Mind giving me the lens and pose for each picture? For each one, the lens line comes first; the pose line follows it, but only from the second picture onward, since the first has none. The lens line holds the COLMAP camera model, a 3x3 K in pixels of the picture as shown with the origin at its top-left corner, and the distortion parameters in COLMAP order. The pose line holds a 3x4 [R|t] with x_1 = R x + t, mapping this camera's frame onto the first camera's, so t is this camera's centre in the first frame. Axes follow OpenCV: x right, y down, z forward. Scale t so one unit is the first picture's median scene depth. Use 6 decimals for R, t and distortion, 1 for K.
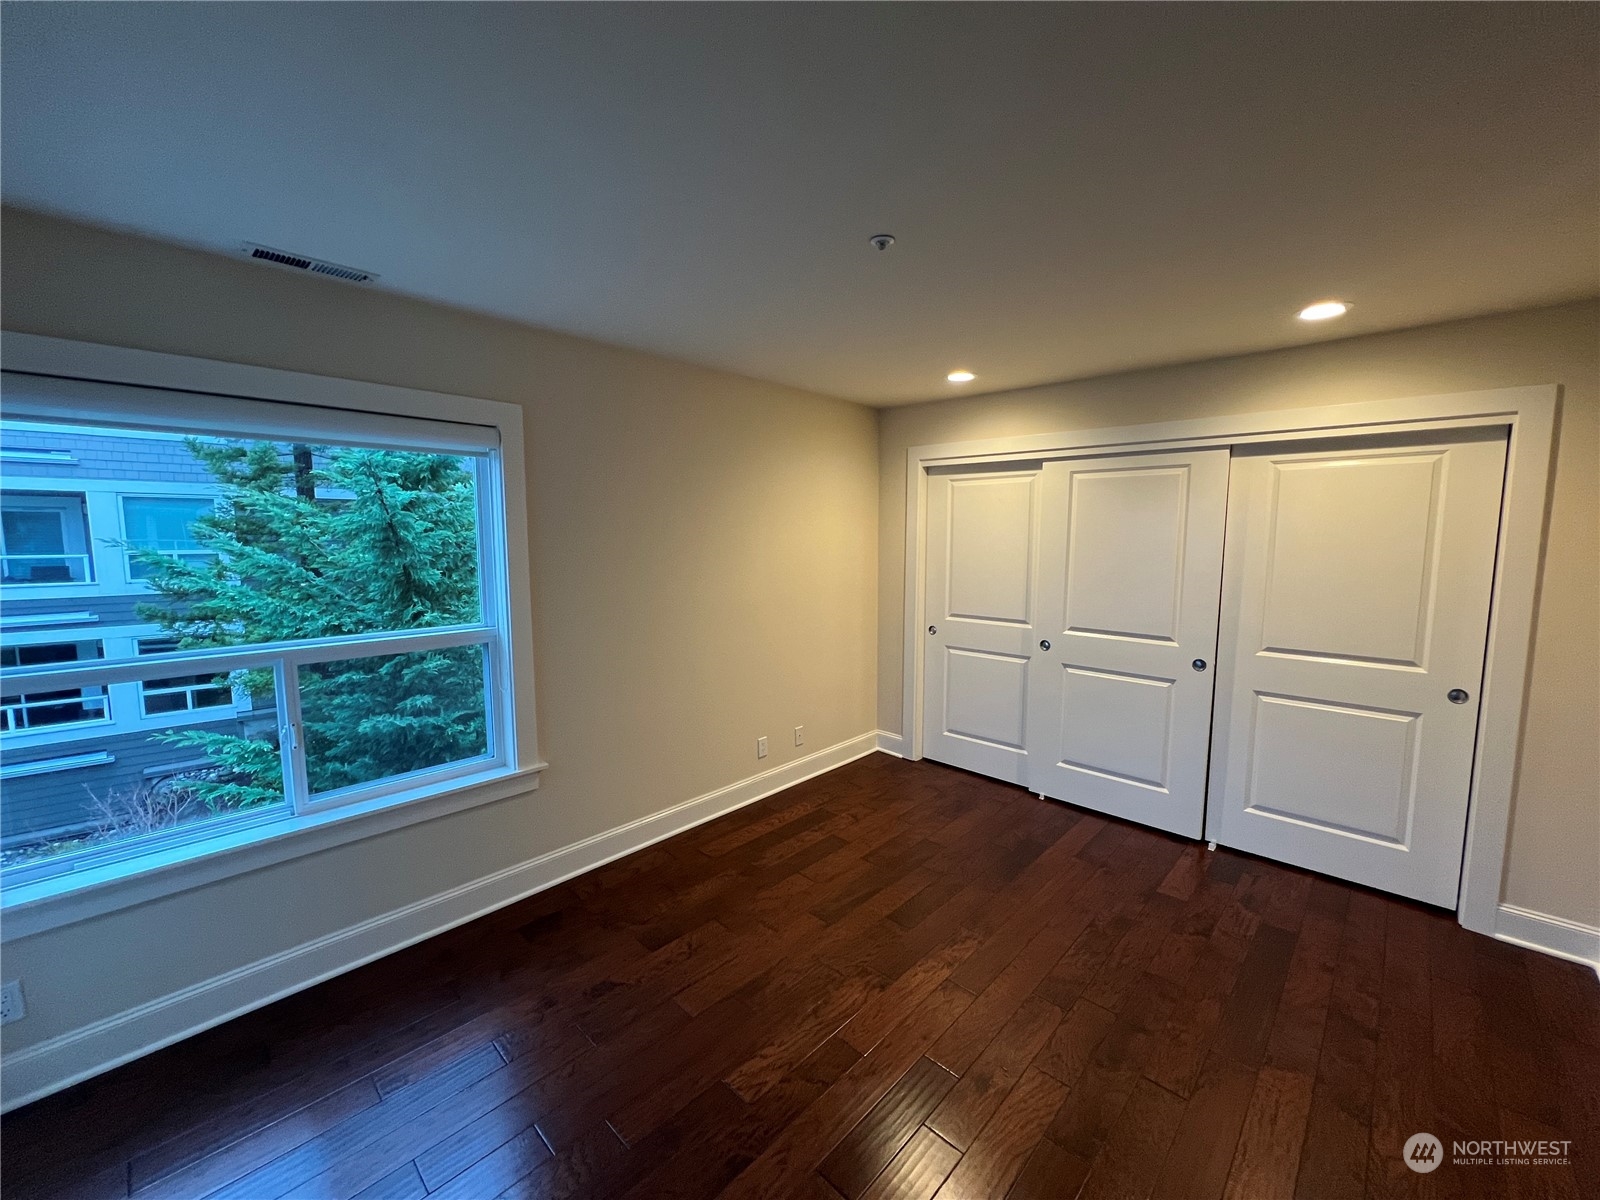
lens RADIAL K [[649.1, 0, 799.4], [0, 649.1, 602.2], [0, 0, 1]] dist [0.011822, 0.000087]
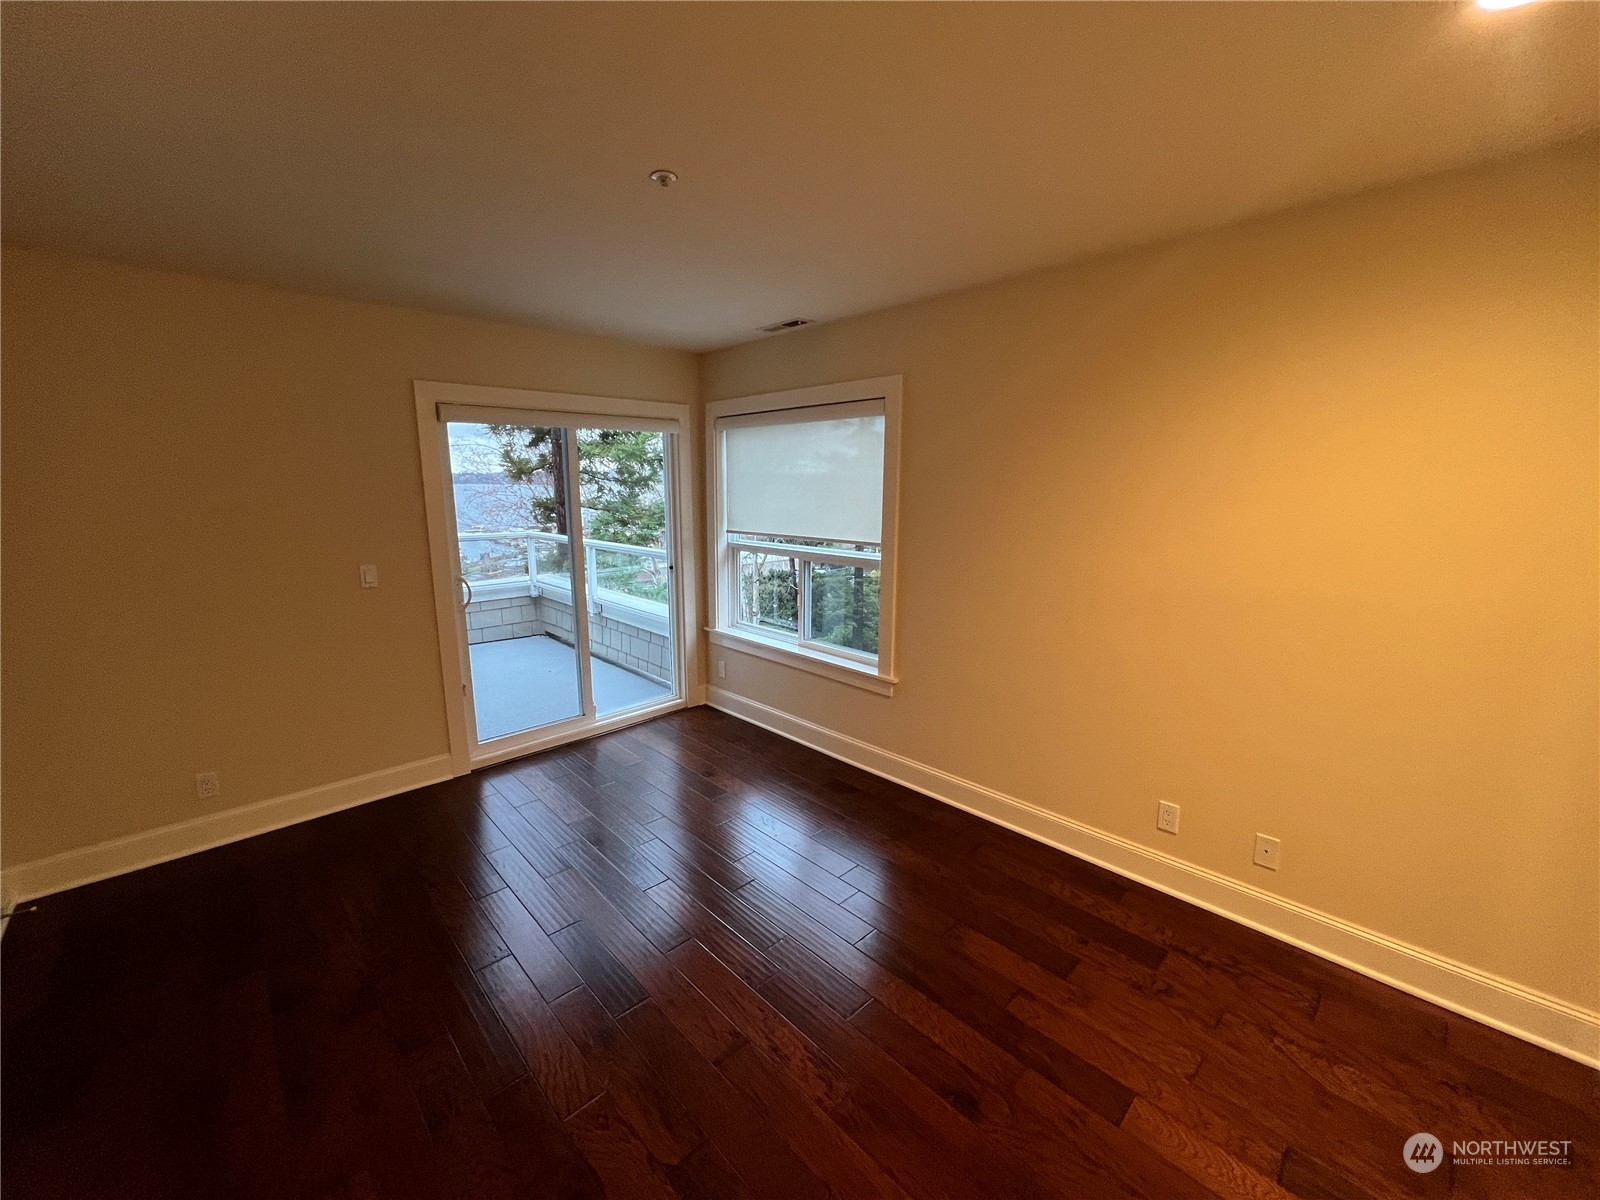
lens RADIAL K [[649.1, 0, 794.2], [0, 649.1, 604.7], [0, 0, 1]] dist [0.011822, 0.000087]
pose [[-0.064828, 0.175197, -0.982397, 0.925970], [-0.111270, 0.977059, 0.181587, -0.095999], [0.991673, 0.121083, -0.043847, 1.035839]]
